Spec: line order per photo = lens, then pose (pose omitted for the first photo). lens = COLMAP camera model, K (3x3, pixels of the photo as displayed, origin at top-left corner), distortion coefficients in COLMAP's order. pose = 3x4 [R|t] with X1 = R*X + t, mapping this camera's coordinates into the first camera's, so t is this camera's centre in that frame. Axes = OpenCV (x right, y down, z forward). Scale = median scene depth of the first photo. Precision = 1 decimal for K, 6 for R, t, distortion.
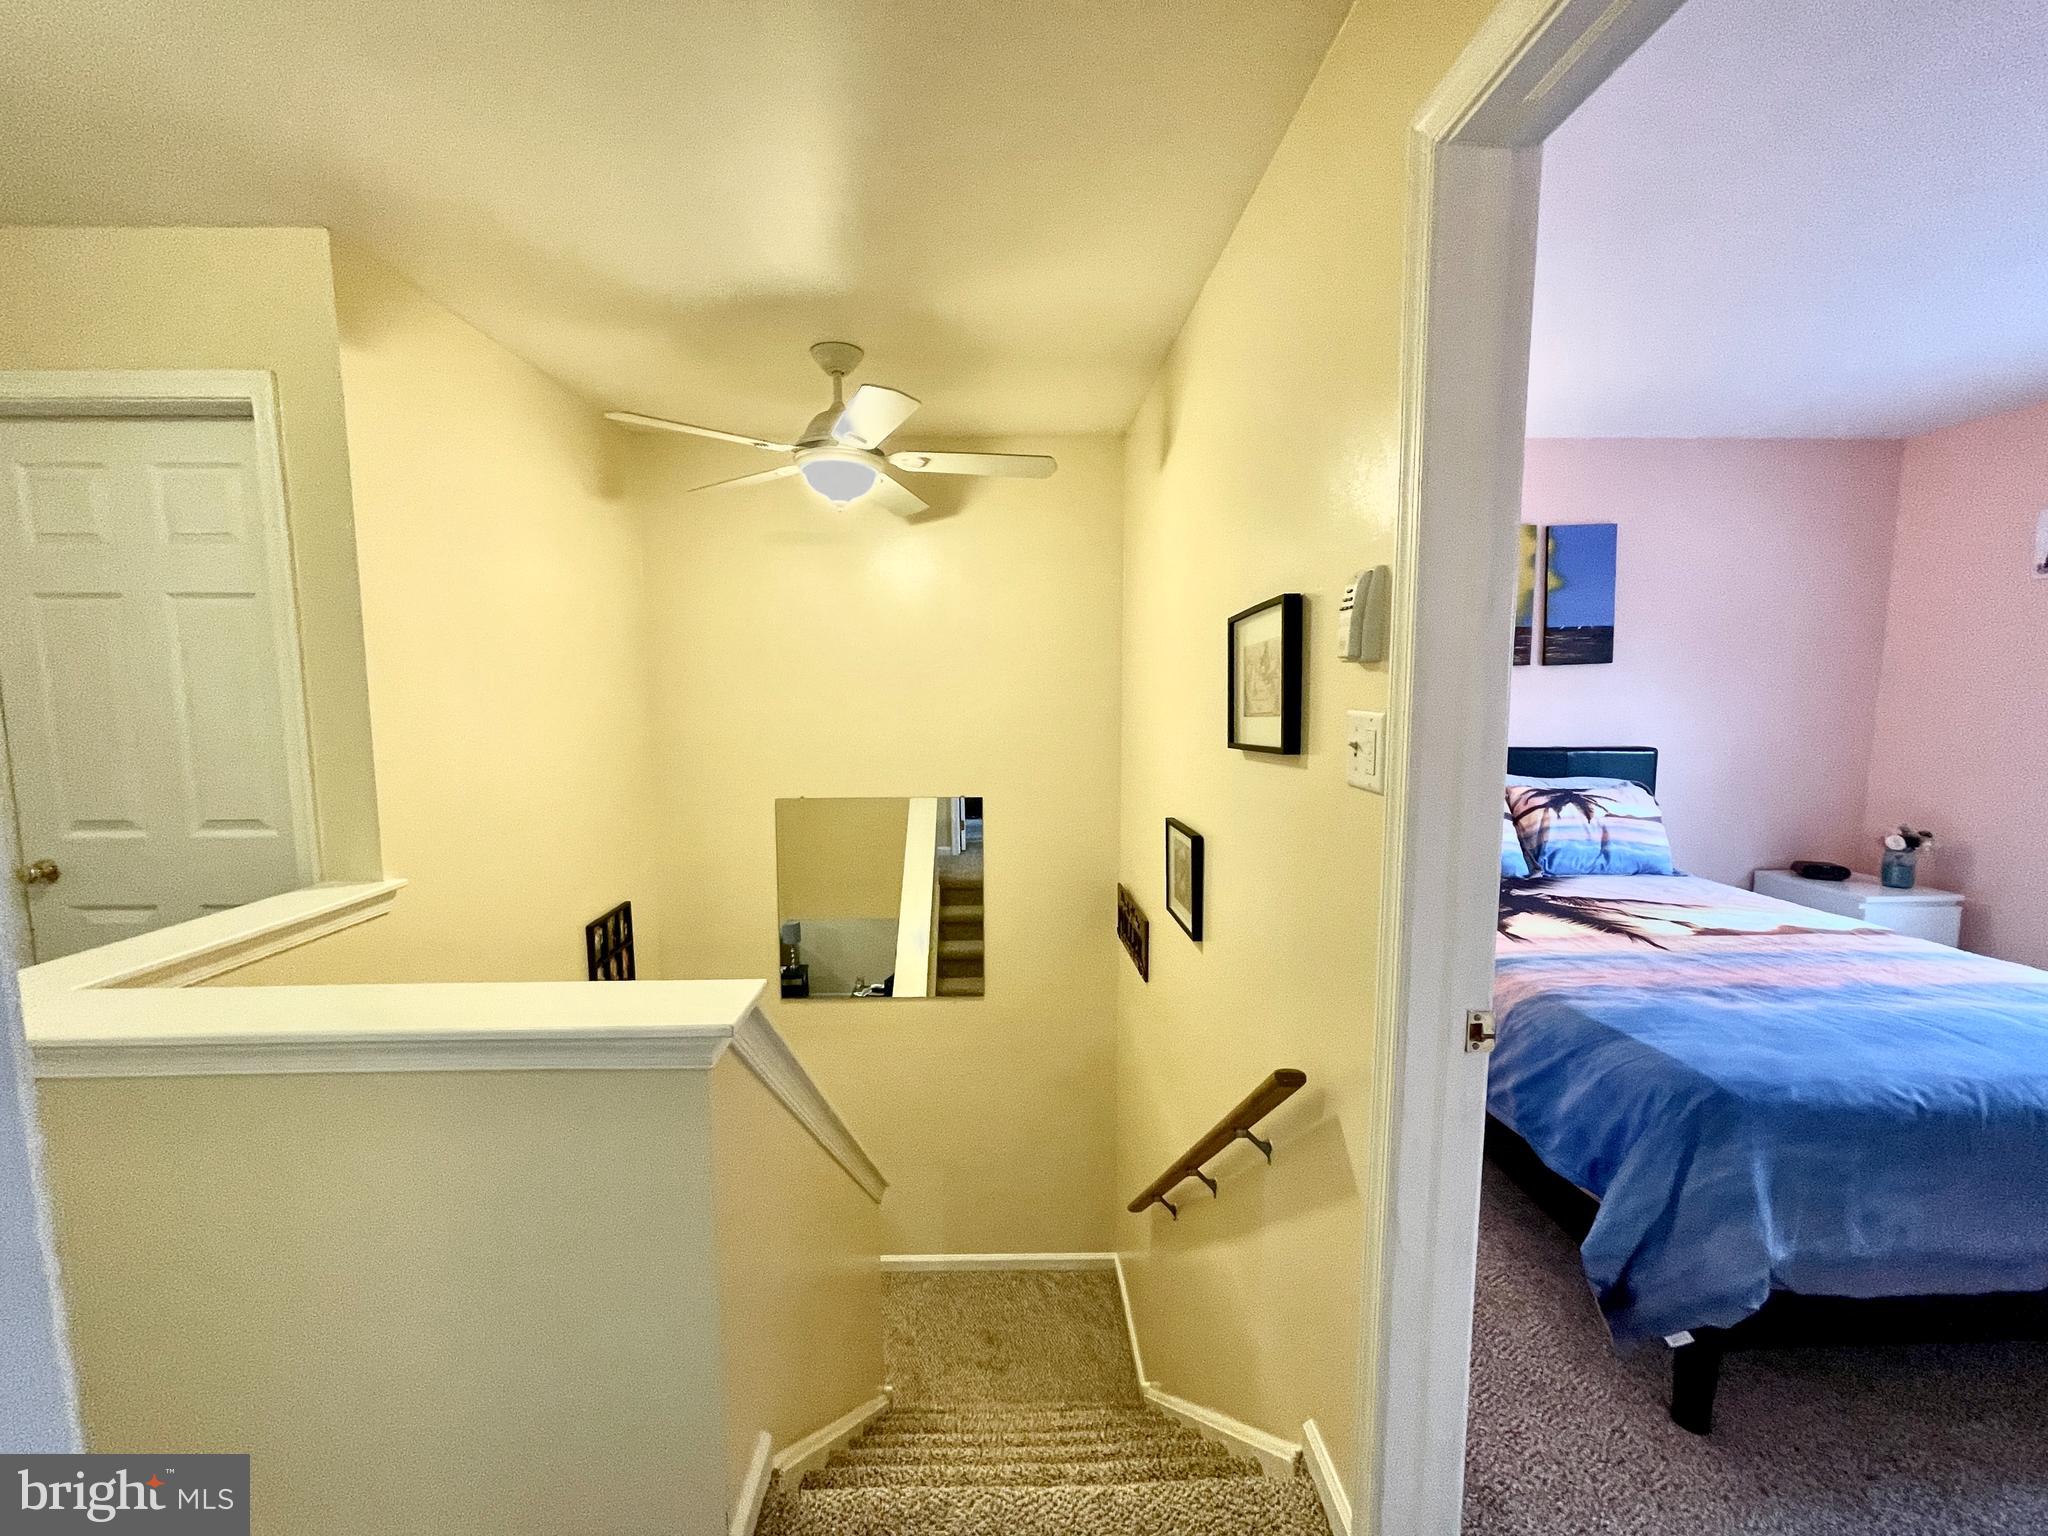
lens RADIAL K [[828.3, 0, 1009.5], [0, 828.3, 771.3], [0, 0, 1]] dist [-0.000668, -0.001370]
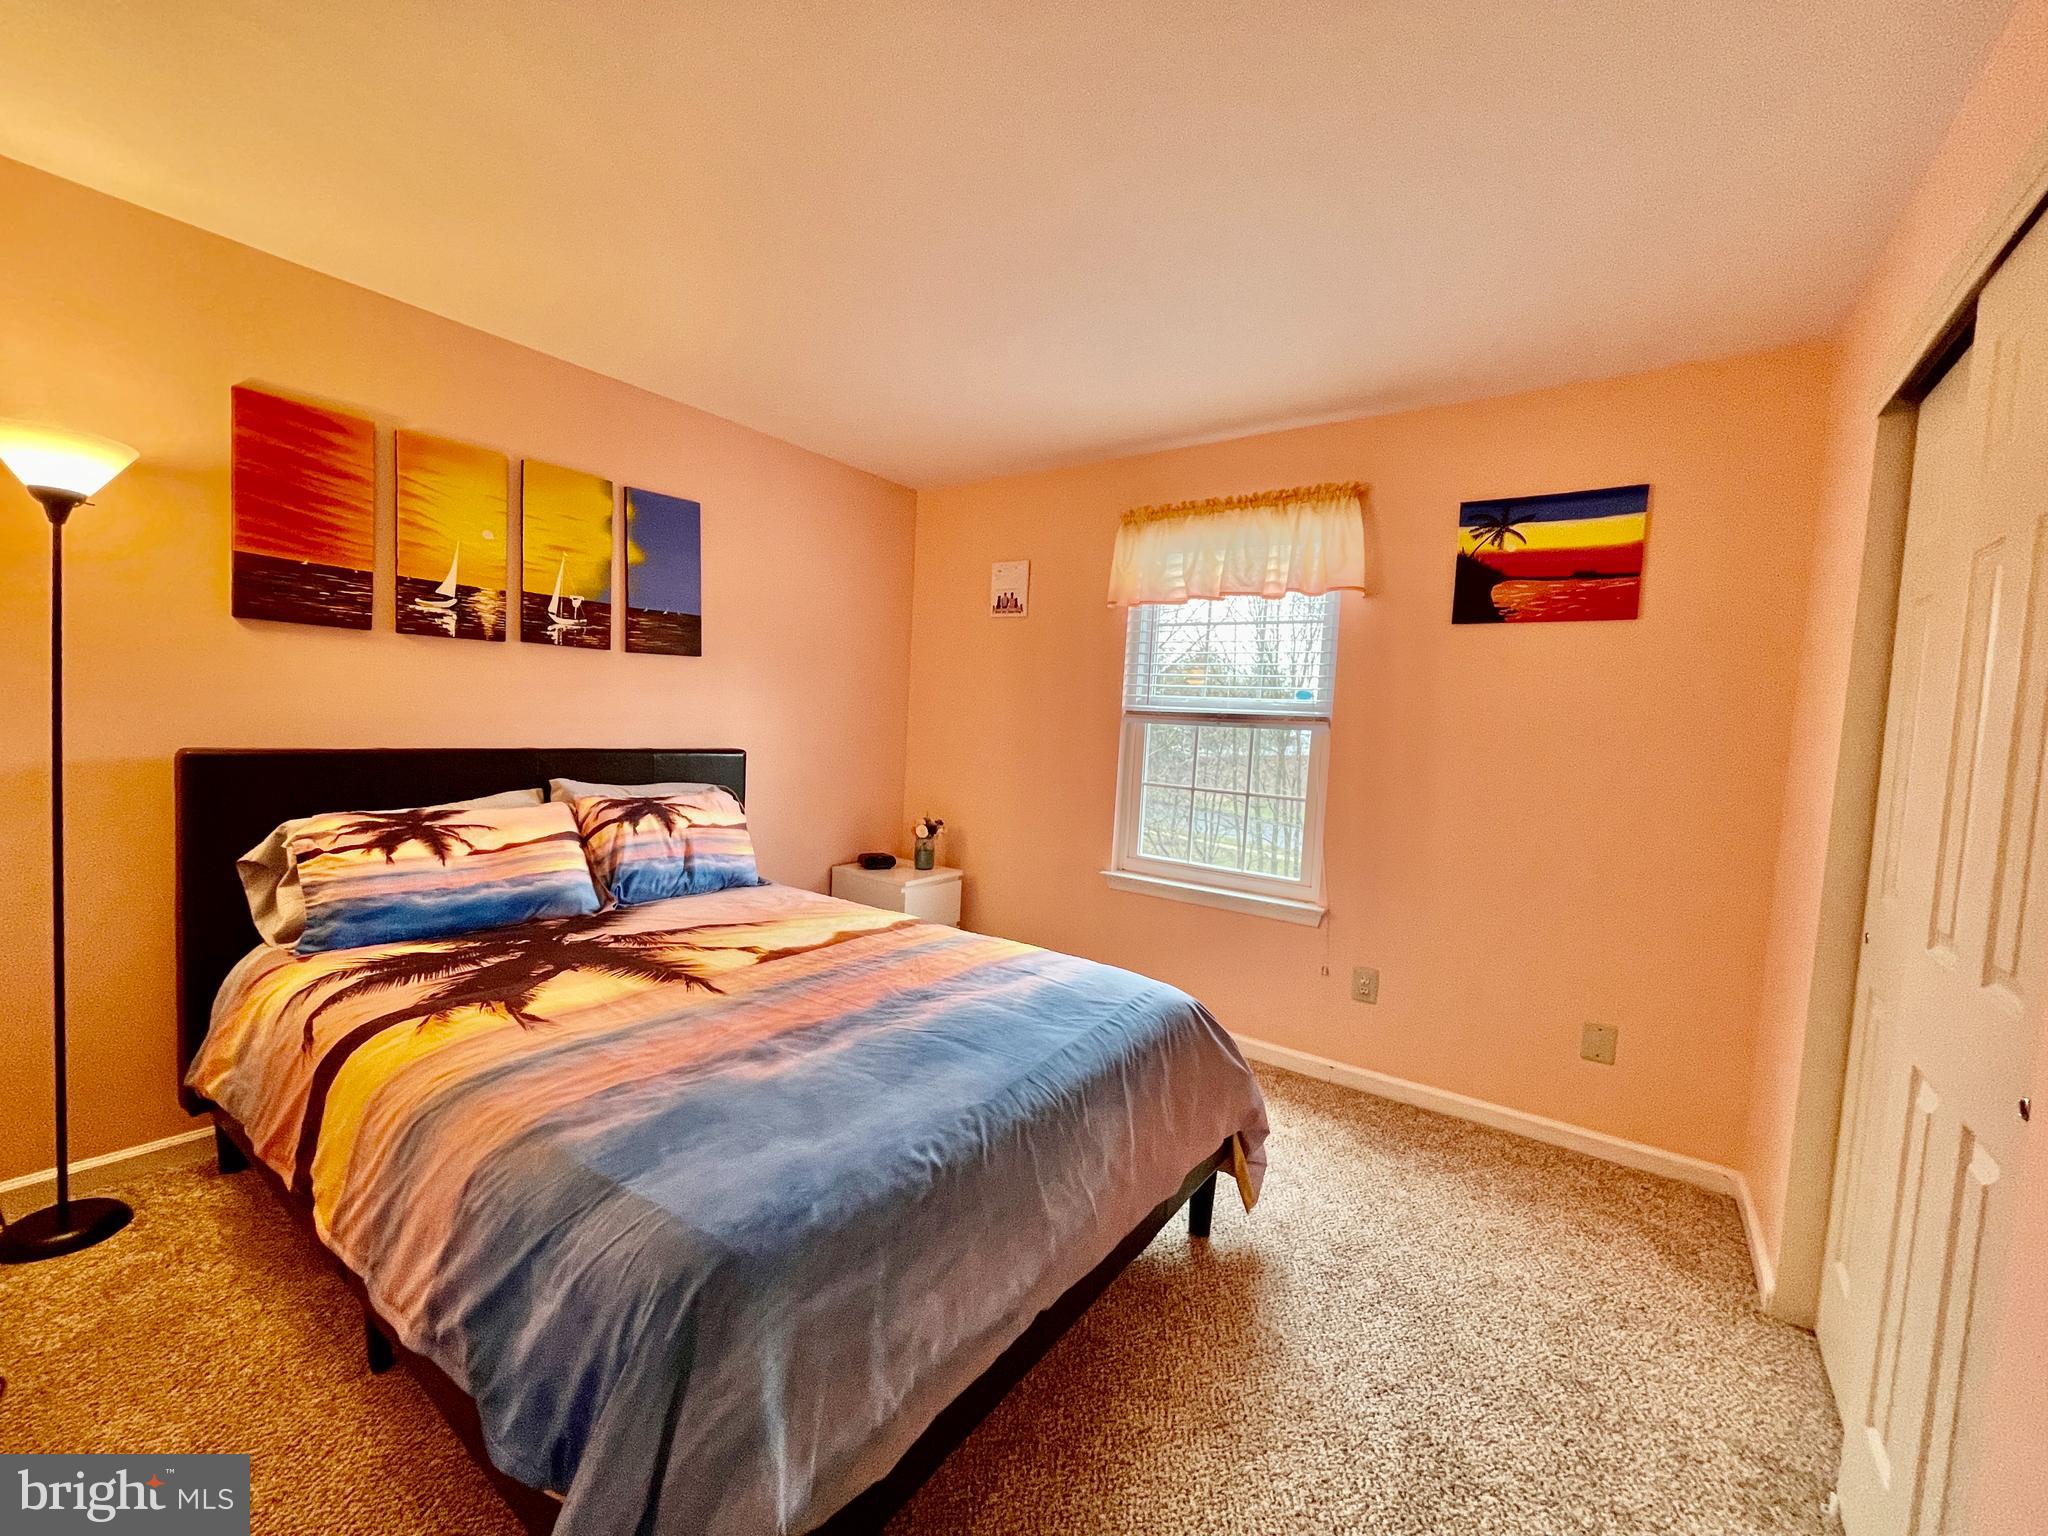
lens RADIAL K [[828.3, 0, 1009.5], [0, 828.3, 771.3], [0, 0, 1]] dist [-0.000668, -0.001370]
pose [[0.607451, -0.017610, 0.794162, 0.285437], [0.027279, 0.999627, 0.001300, 0.004384], [-0.793889, 0.020874, 0.607705, 0.245941]]
